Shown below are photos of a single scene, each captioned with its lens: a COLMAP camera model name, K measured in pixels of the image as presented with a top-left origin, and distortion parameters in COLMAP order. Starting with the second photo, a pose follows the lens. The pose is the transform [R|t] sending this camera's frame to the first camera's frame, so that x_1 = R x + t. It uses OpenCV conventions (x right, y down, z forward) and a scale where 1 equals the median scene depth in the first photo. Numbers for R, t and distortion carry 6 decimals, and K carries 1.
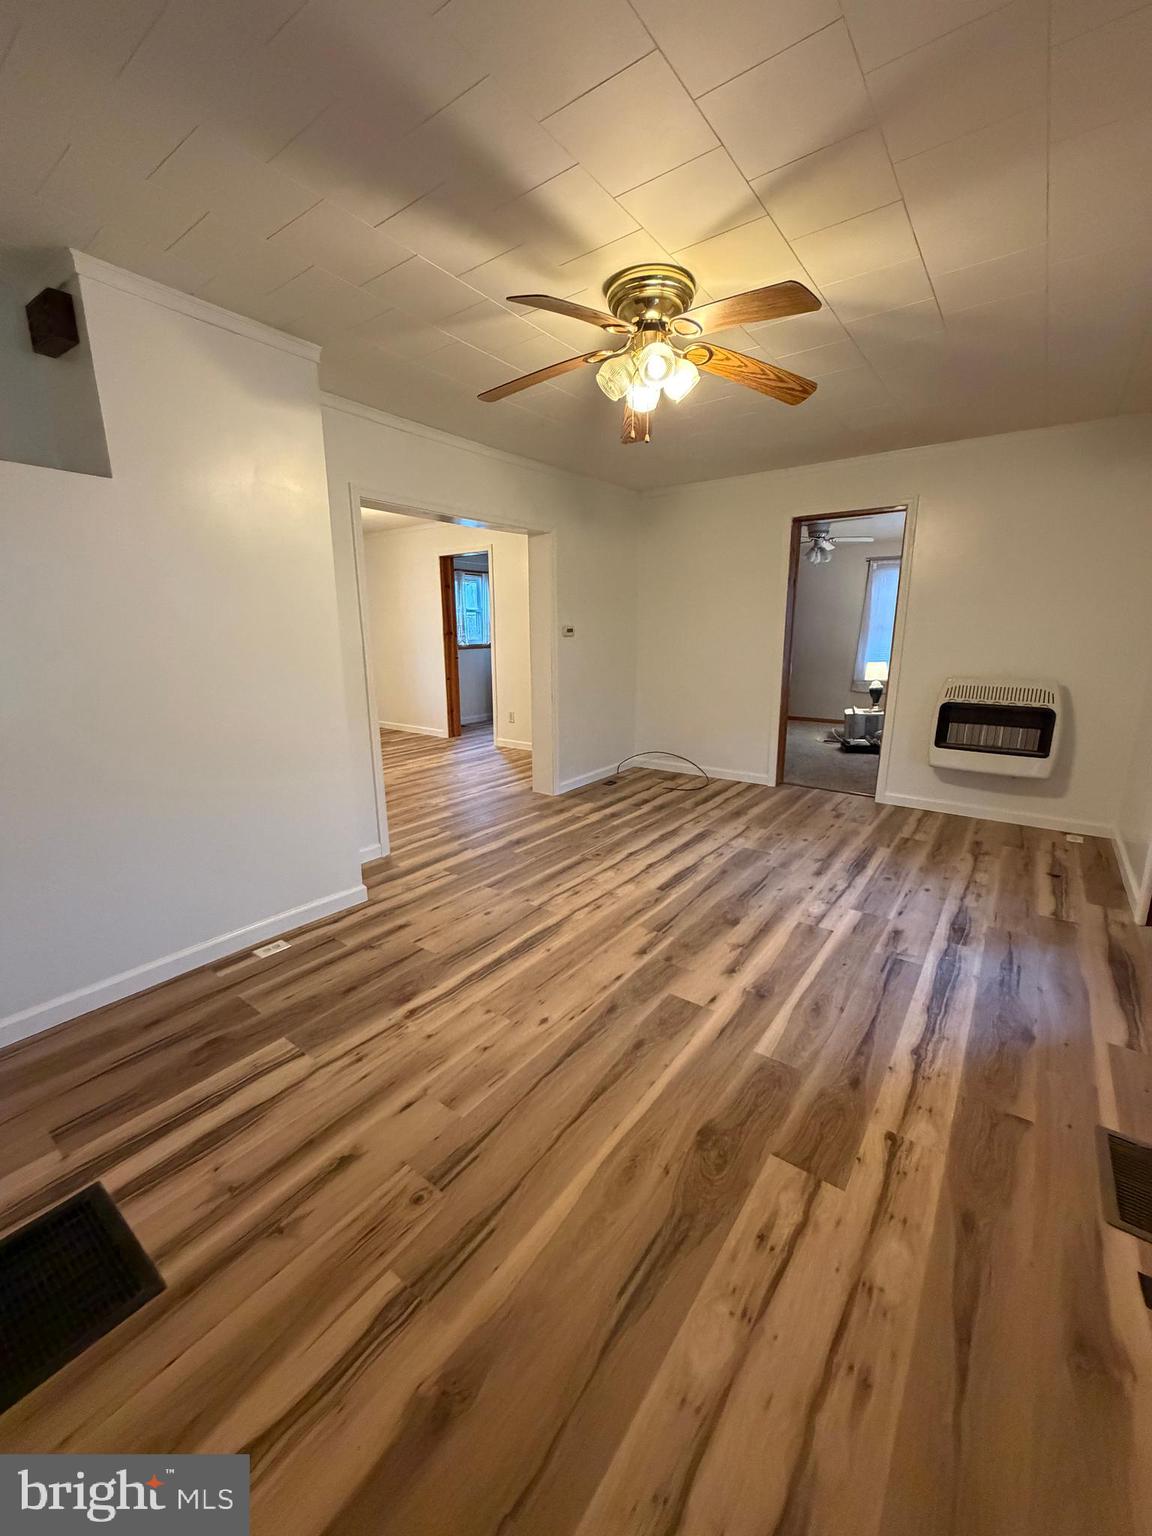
lens RADIAL K [[591.0, 0, 595.2], [0, 591.0, 768.2], [0, 0, 1]] dist [-0.016001, -0.000002]
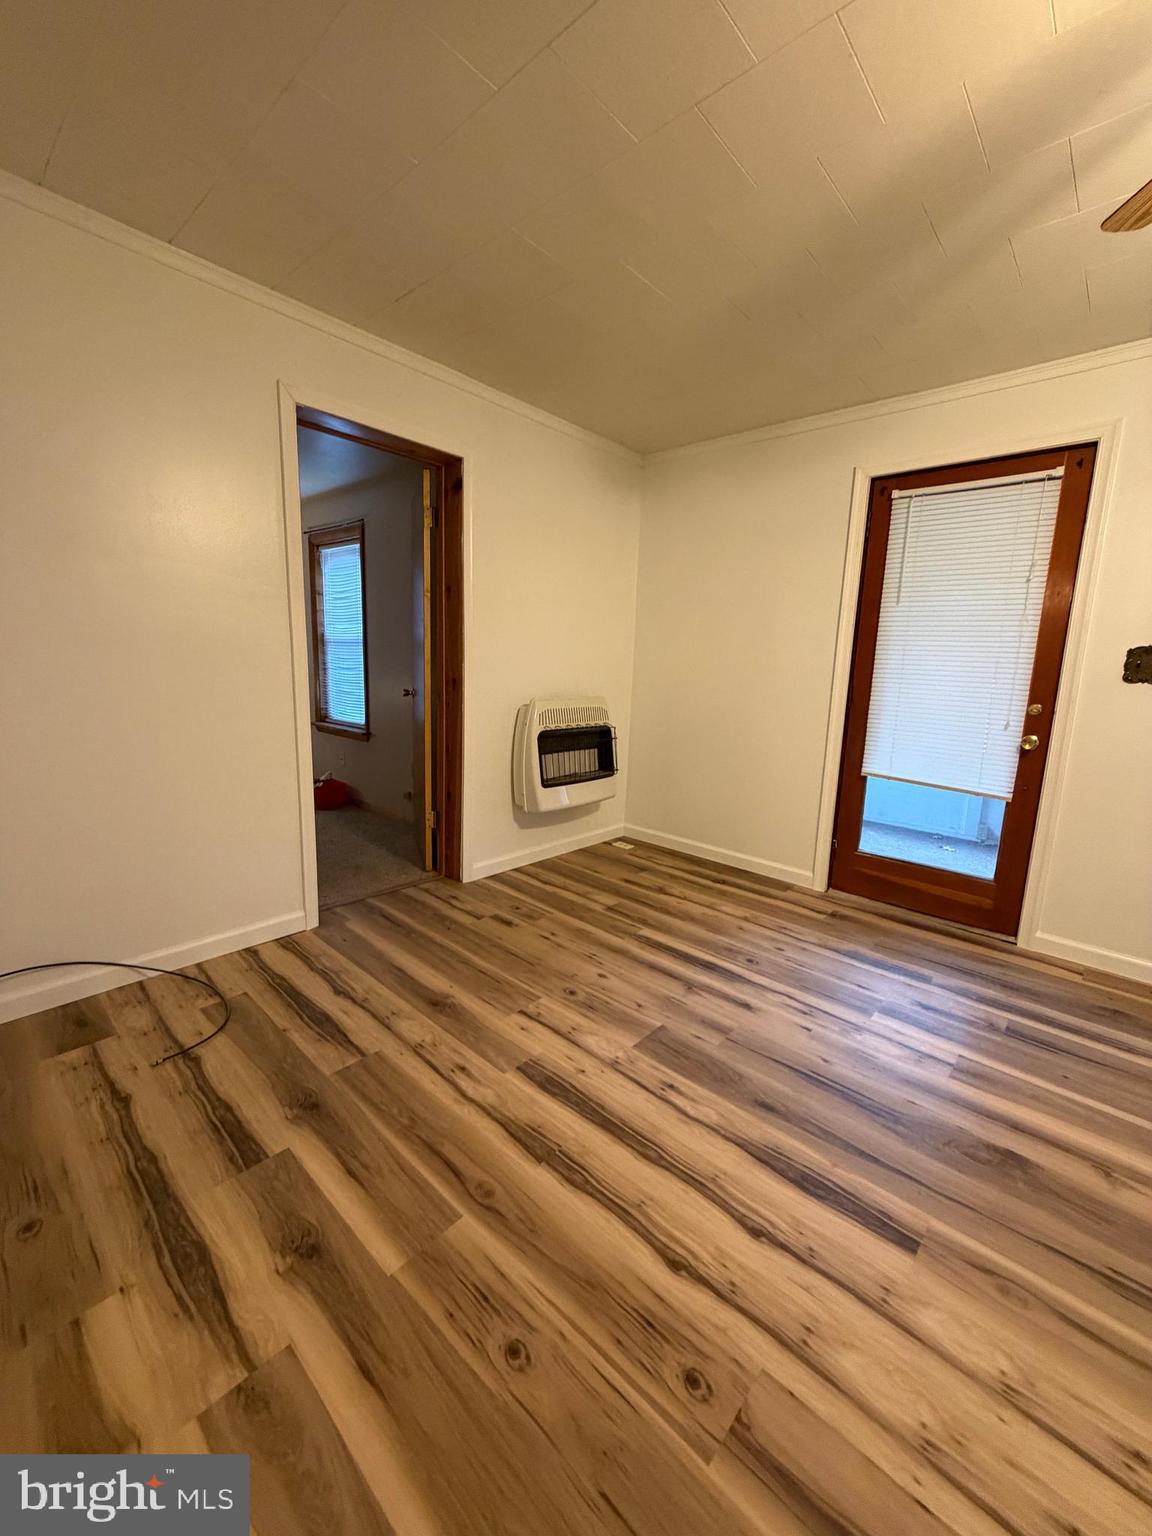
lens RADIAL K [[608.9, 0, 575.4], [0, 608.9, 762.7], [0, 0, 1]] dist [0.002908, -0.000038]
pose [[0.140420, -0.155838, 0.977751, -0.227135], [0.202457, 0.971188, 0.125717, -0.176423], [-0.969171, 0.180300, 0.167925, 0.887197]]
